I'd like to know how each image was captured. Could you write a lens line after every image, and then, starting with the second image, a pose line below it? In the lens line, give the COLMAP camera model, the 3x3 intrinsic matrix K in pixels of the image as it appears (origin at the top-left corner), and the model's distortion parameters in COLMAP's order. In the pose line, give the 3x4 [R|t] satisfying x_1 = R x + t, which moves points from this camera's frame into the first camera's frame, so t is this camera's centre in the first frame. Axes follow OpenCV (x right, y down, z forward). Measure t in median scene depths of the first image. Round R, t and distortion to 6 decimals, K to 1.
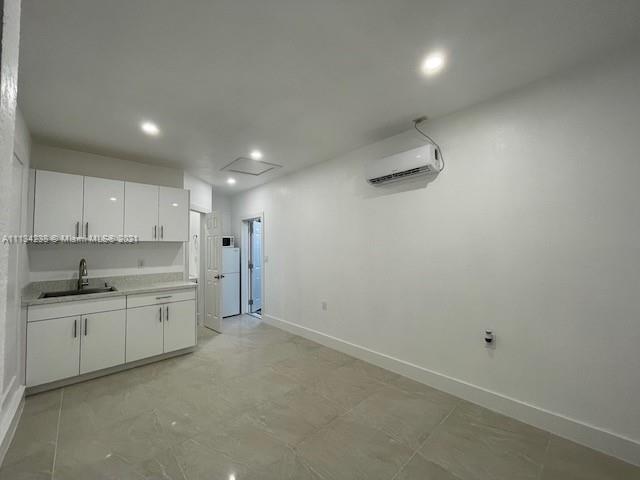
lens RADIAL K [[258.7, 0, 321.0], [0, 258.7, 235.9], [0, 0, 1]] dist [-0.000710, -0.000086]
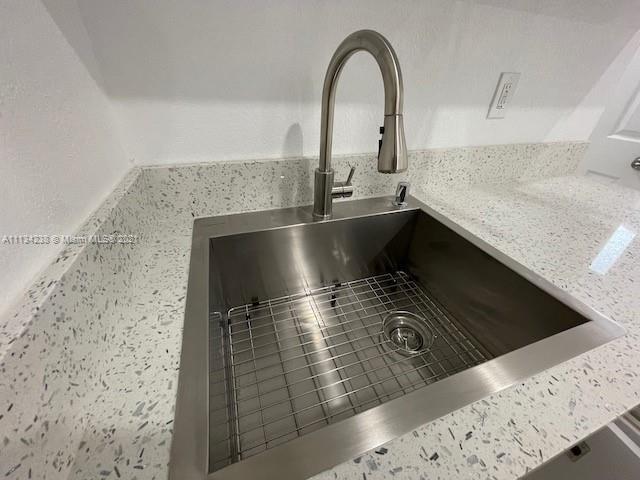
lens RADIAL K [[255.4, 0, 319.1], [0, 255.4, 235.8], [0, 0, 1]] dist [0.000000, 0.000057]
pose [[0.914895, 0.248642, -0.318032, -0.821403], [-0.028944, 0.826183, 0.562659, 0.099011], [0.402653, -0.505568, 0.763067, 0.788792]]
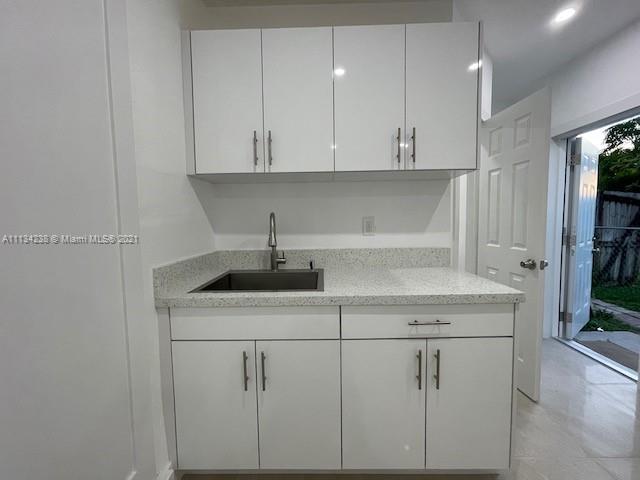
lens RADIAL K [[258.7, 0, 321.0], [0, 258.7, 235.9], [0, 0, 1]] dist [-0.000710, -0.000086]
pose [[0.720080, 0.046722, -0.692316, -0.473343], [0.037140, 0.993705, 0.105690, 0.080088], [0.692897, -0.101818, 0.713812, 0.660063]]
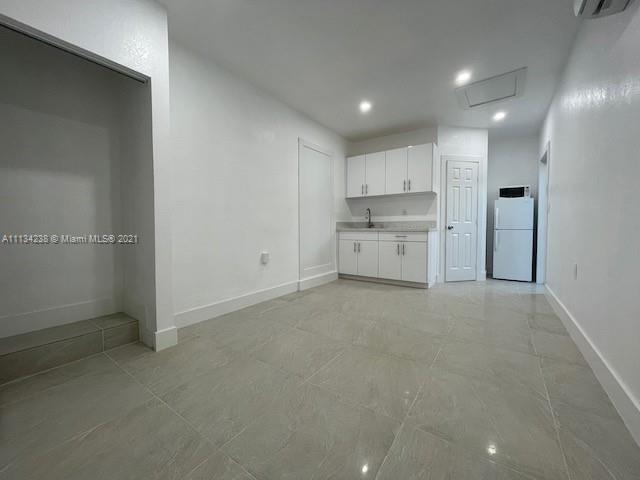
lens RADIAL K [[255.4, 0, 319.1], [0, 255.4, 235.8], [0, 0, 1]] dist [0.000000, 0.000057]
pose [[0.208408, 0.046771, -0.976923, 0.513981], [0.045784, 0.997294, 0.057513, 0.144006], [0.976970, -0.056714, 0.205703, 0.352941]]
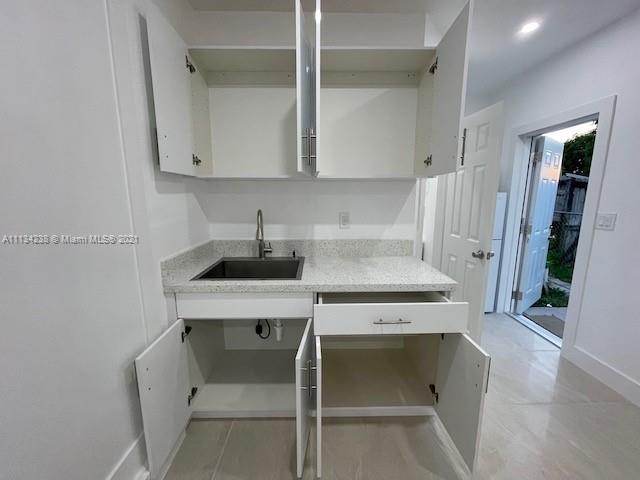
lens RADIAL K [[255.4, 0, 319.1], [0, 255.4, 235.8], [0, 0, 1]] dist [0.000000, 0.000057]
pose [[0.736680, 0.122729, -0.665012, -0.410841], [0.020894, 0.978793, 0.203784, 0.031695], [0.675919, -0.164018, 0.718493, 0.629968]]
